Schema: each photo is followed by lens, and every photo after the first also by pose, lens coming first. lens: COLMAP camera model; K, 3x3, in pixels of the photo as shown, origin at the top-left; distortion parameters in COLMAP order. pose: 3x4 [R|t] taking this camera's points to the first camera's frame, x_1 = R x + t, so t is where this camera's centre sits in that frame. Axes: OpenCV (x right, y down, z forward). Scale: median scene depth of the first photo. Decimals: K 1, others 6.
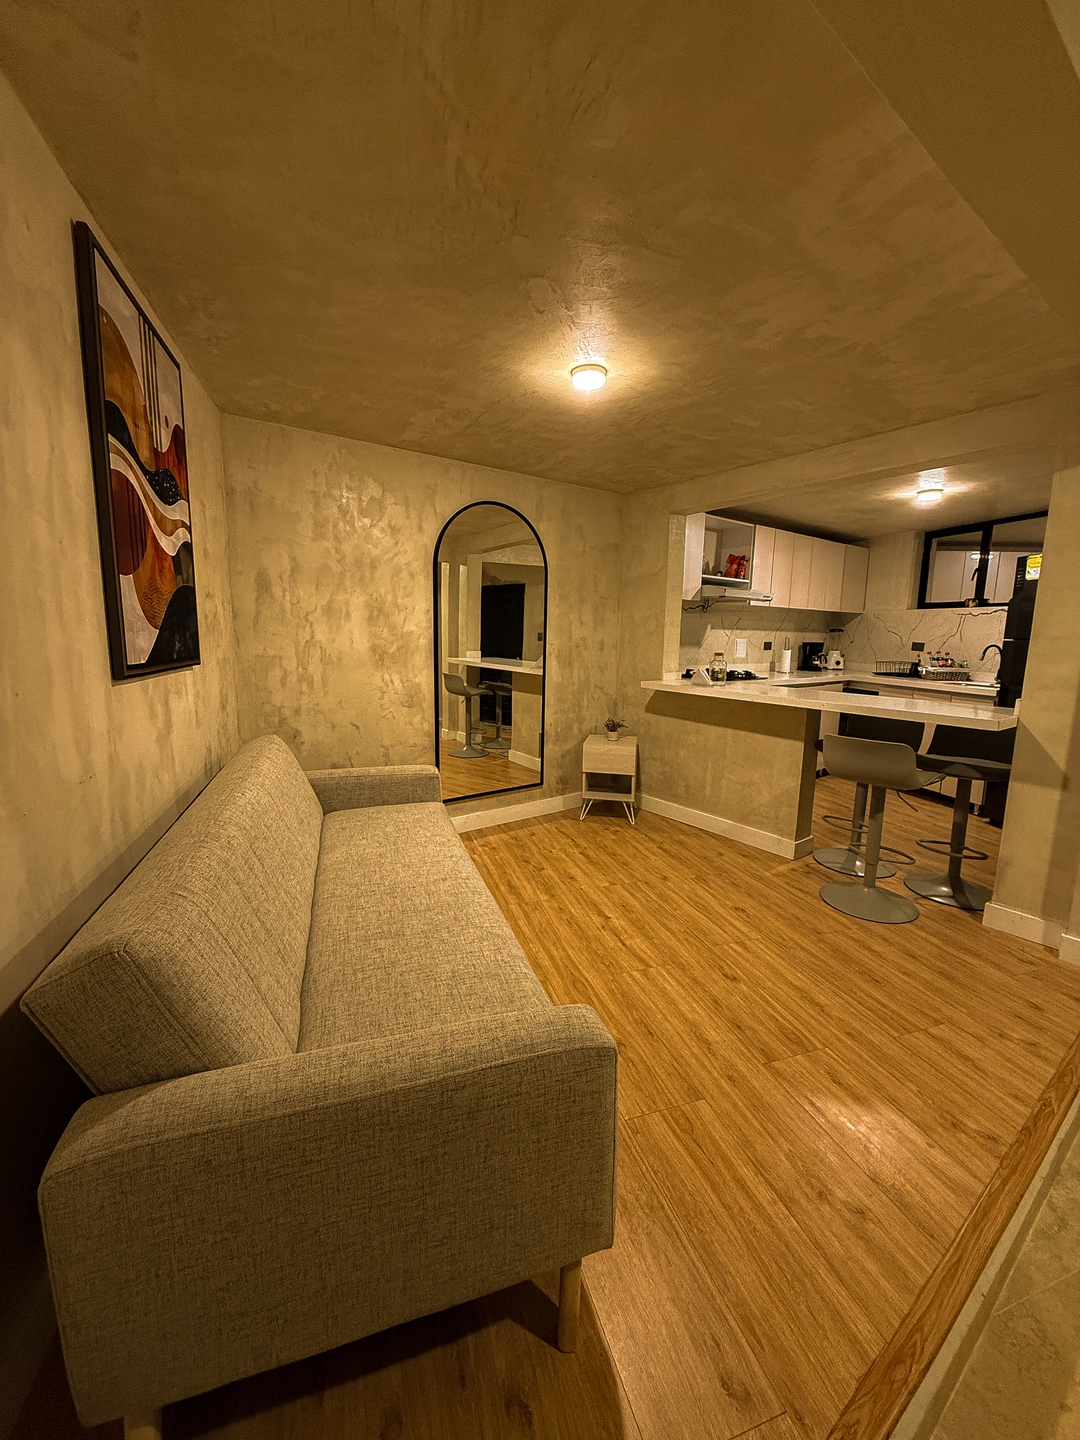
lens RADIAL K [[575.4, 0, 540.0], [0, 575.4, 720.0], [0, 0, 1]] dist [-0.002519, -0.000432]
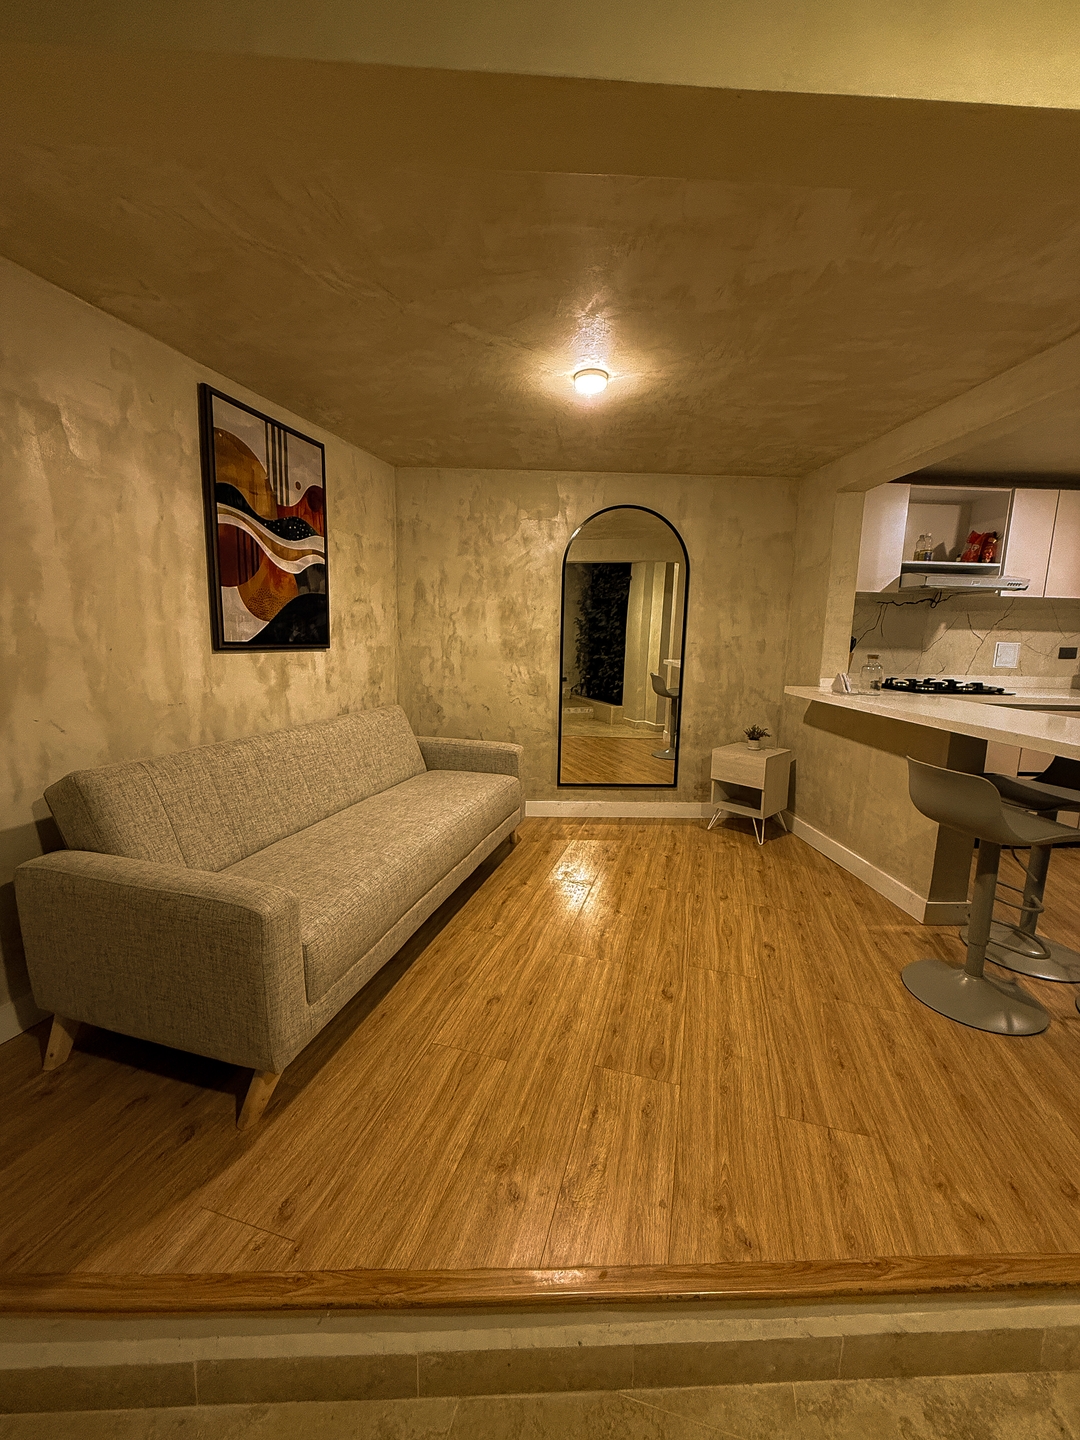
lens RADIAL K [[576.8, 0, 540.0], [0, 576.8, 720.0], [0, 0, 1]] dist [0.000185, 0.000043]
pose [[0.824764, 0.084137, -0.559183, 0.440900], [-0.092779, 0.995602, 0.012958, 0.009947], [0.557814, 0.041193, 0.828943, 0.067655]]
